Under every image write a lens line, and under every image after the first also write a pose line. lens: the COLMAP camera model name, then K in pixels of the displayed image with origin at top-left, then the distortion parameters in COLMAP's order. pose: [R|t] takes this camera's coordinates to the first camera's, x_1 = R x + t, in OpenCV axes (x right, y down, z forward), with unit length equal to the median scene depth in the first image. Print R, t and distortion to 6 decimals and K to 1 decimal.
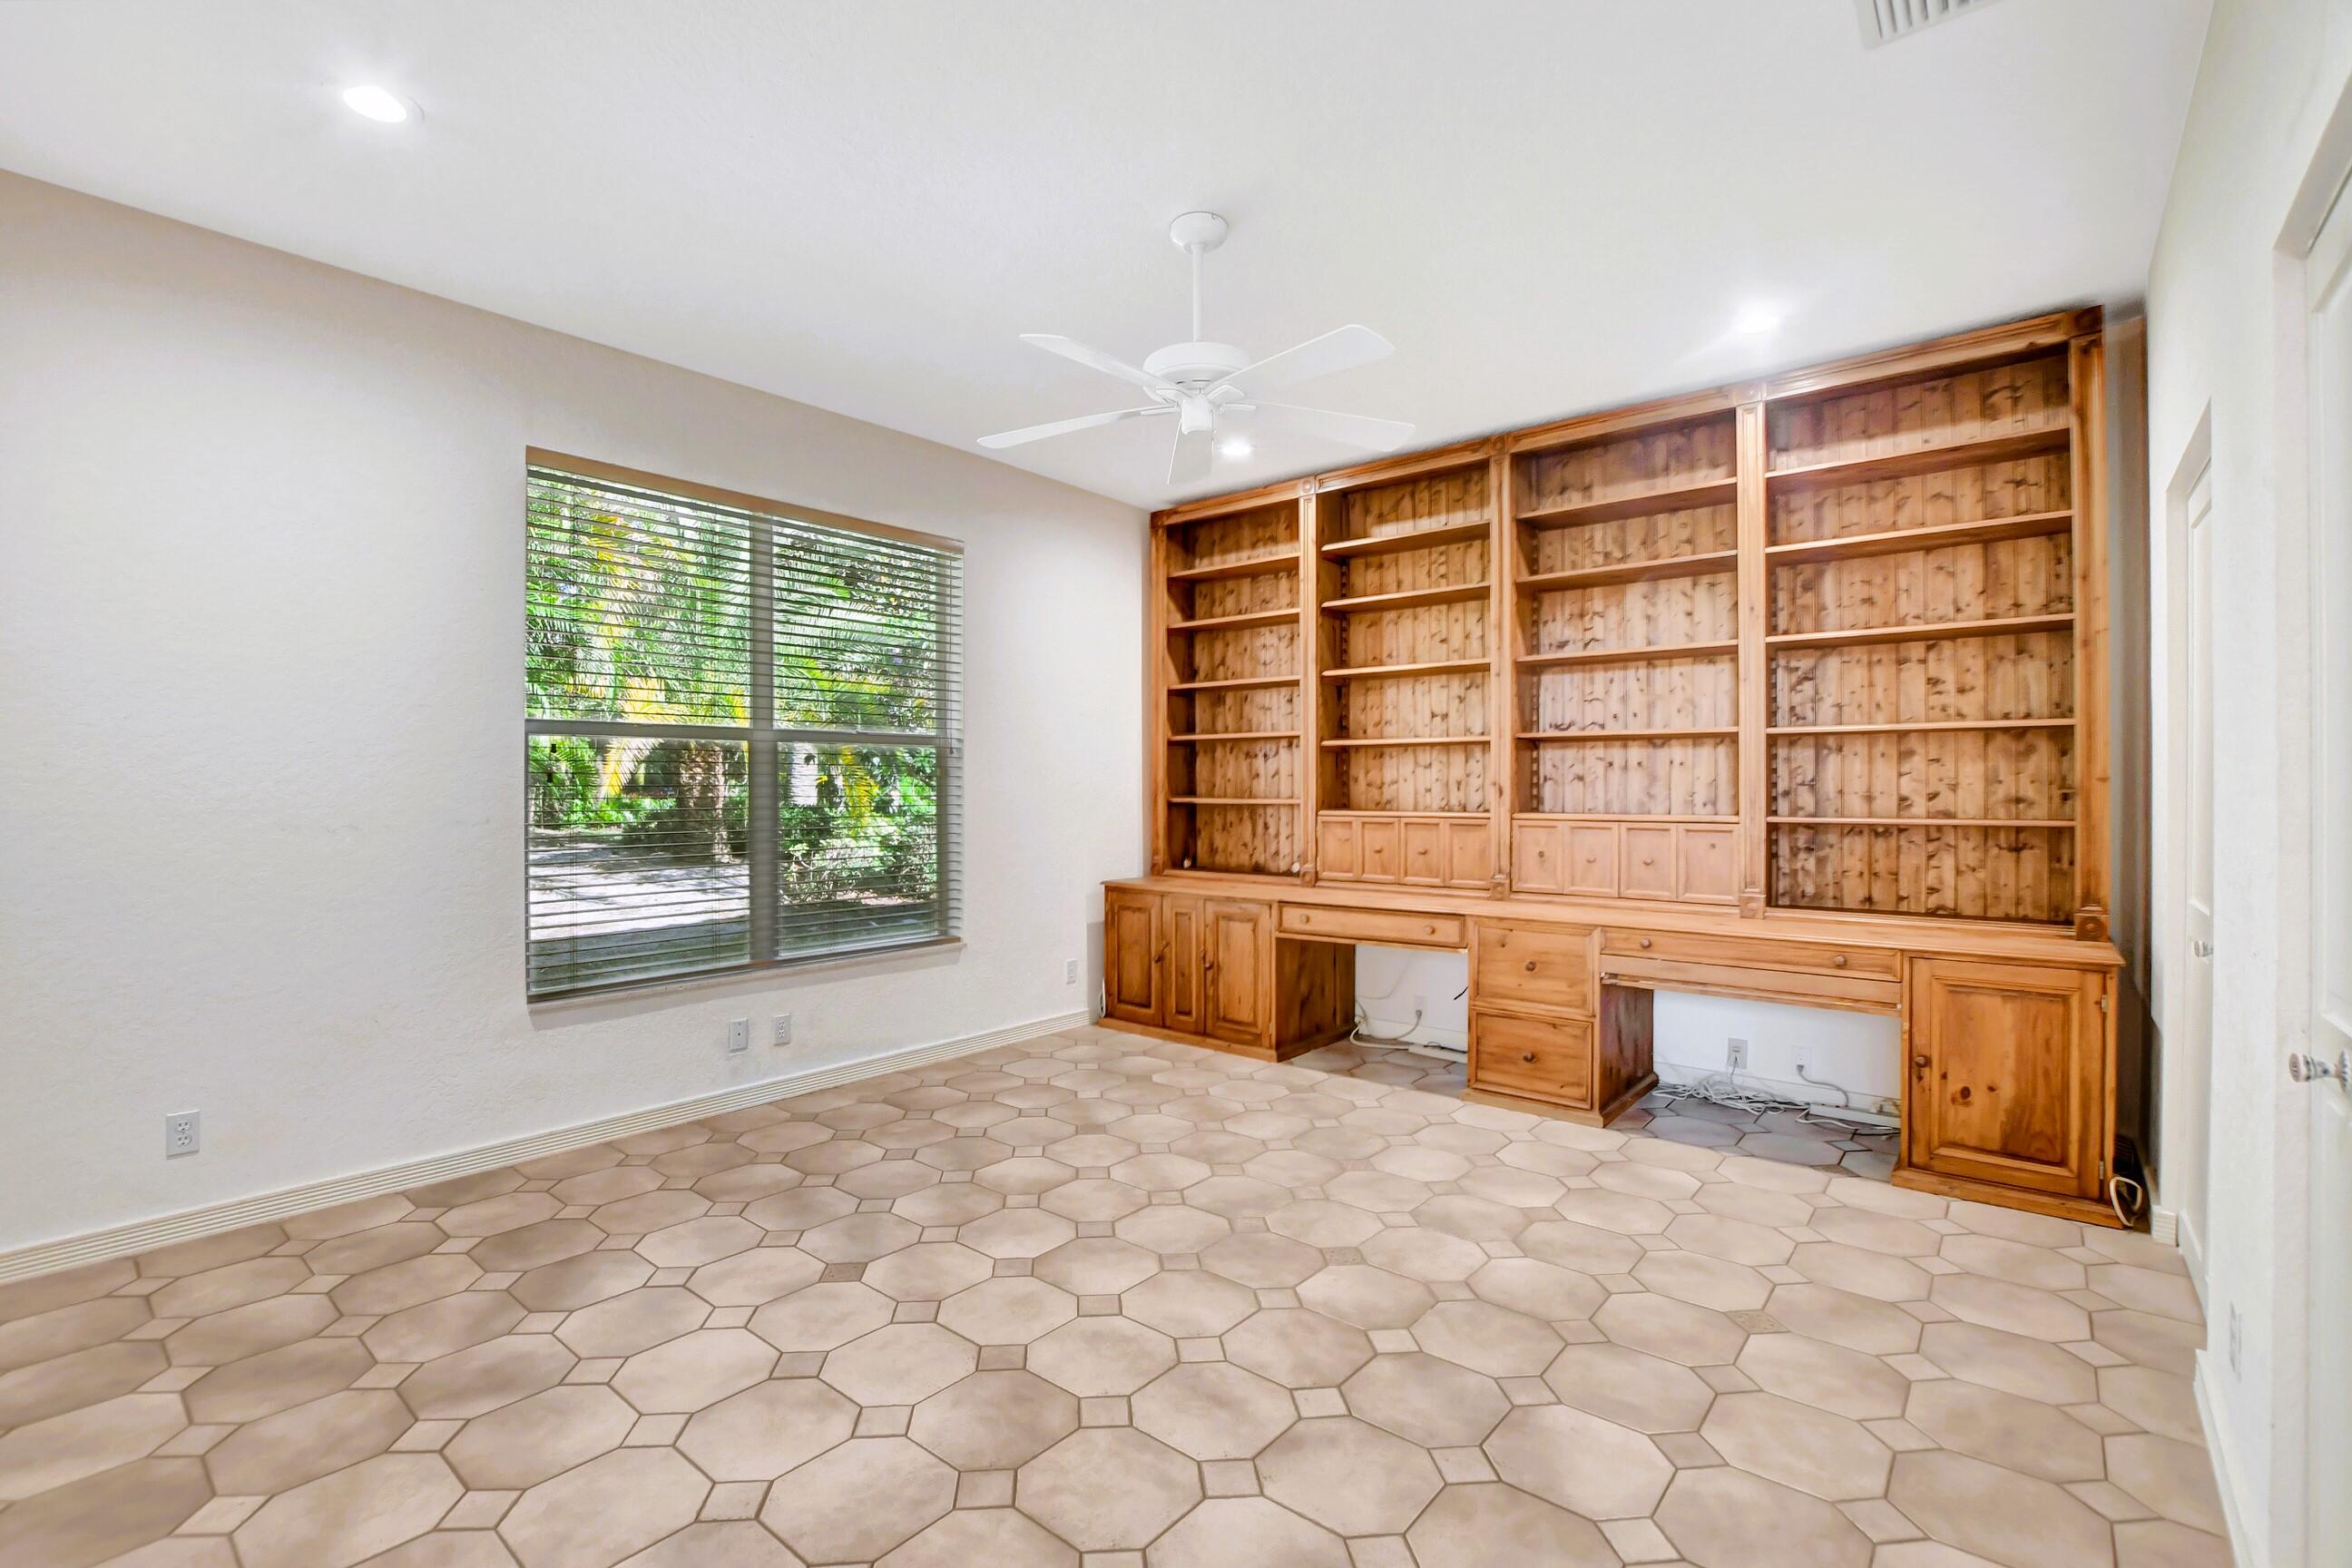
lens RADIAL K [[1066.5, 0, 1162.2], [0, 1066.5, 774.5], [0, 0, 1]] dist [-0.001657, -0.001030]
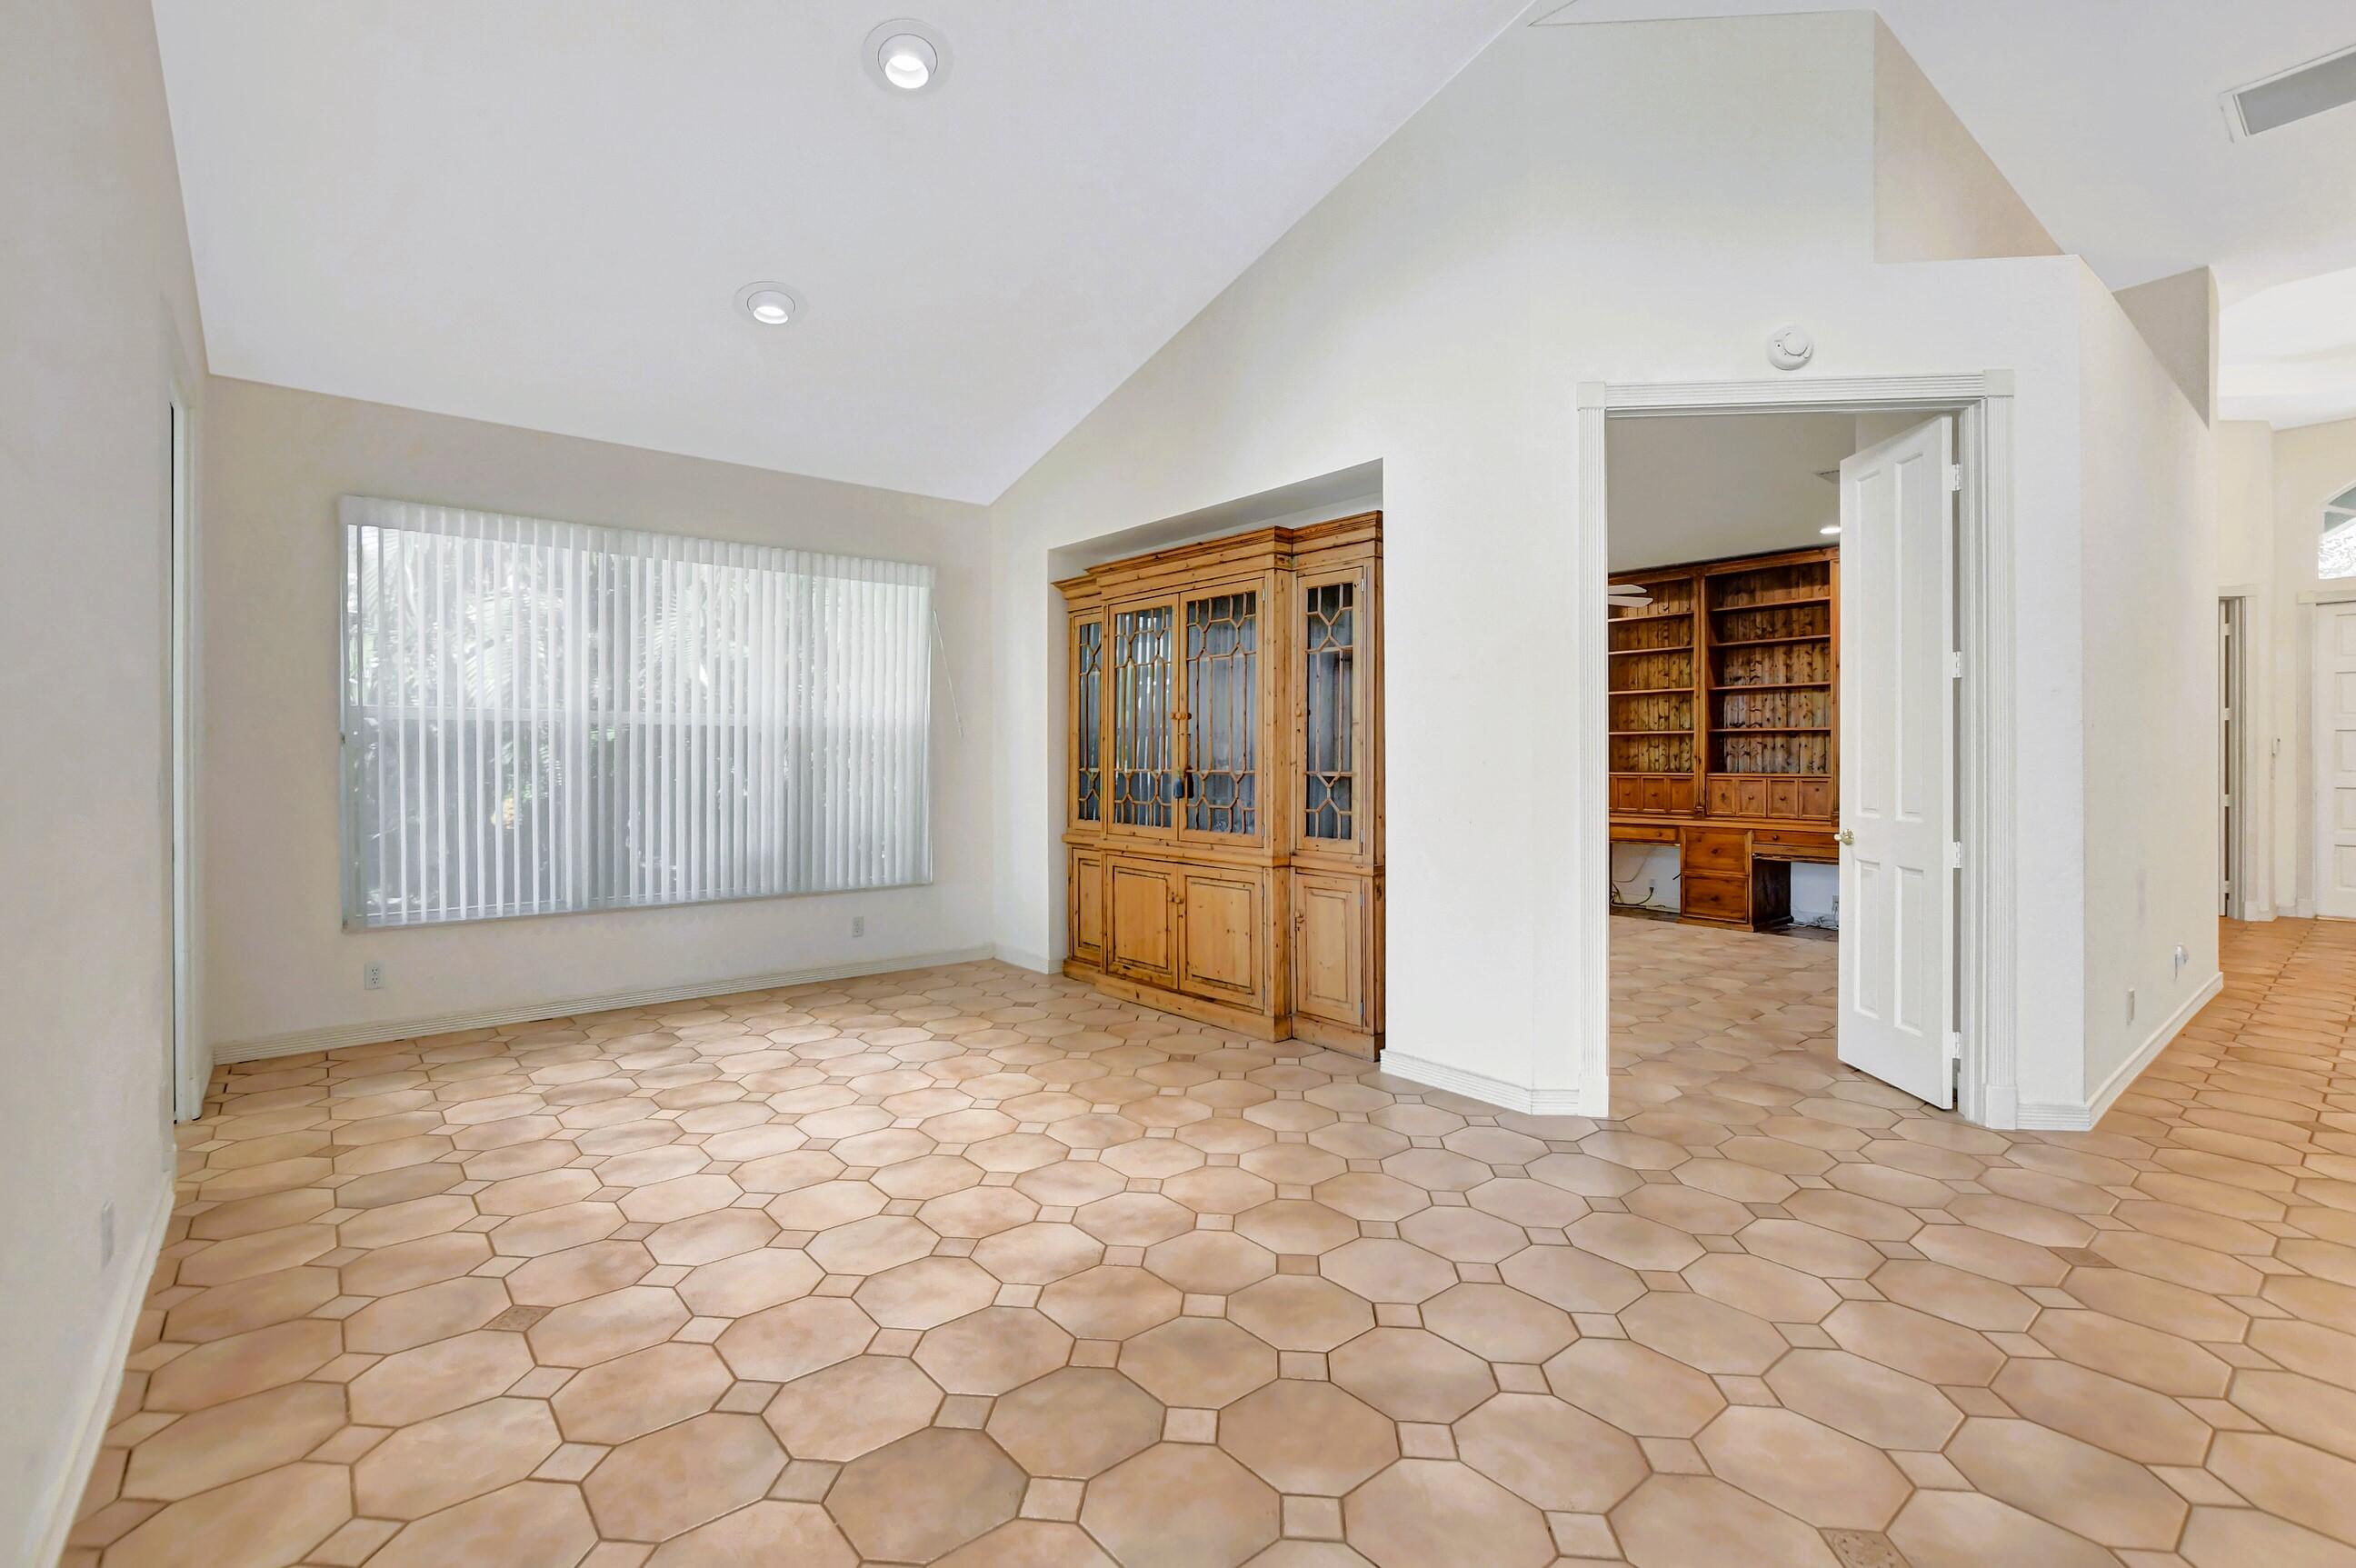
lens RADIAL K [[1068.3, 0, 1162.4], [0, 1068.3, 756.2], [0, 0, 1]] dist [-0.001657, -0.001030]
pose [[0.984841, -0.001318, -0.173457, -0.267754], [0.003053, 0.999948, 0.009735, -0.013370], [0.173435, -0.010117, 0.984793, -0.945582]]
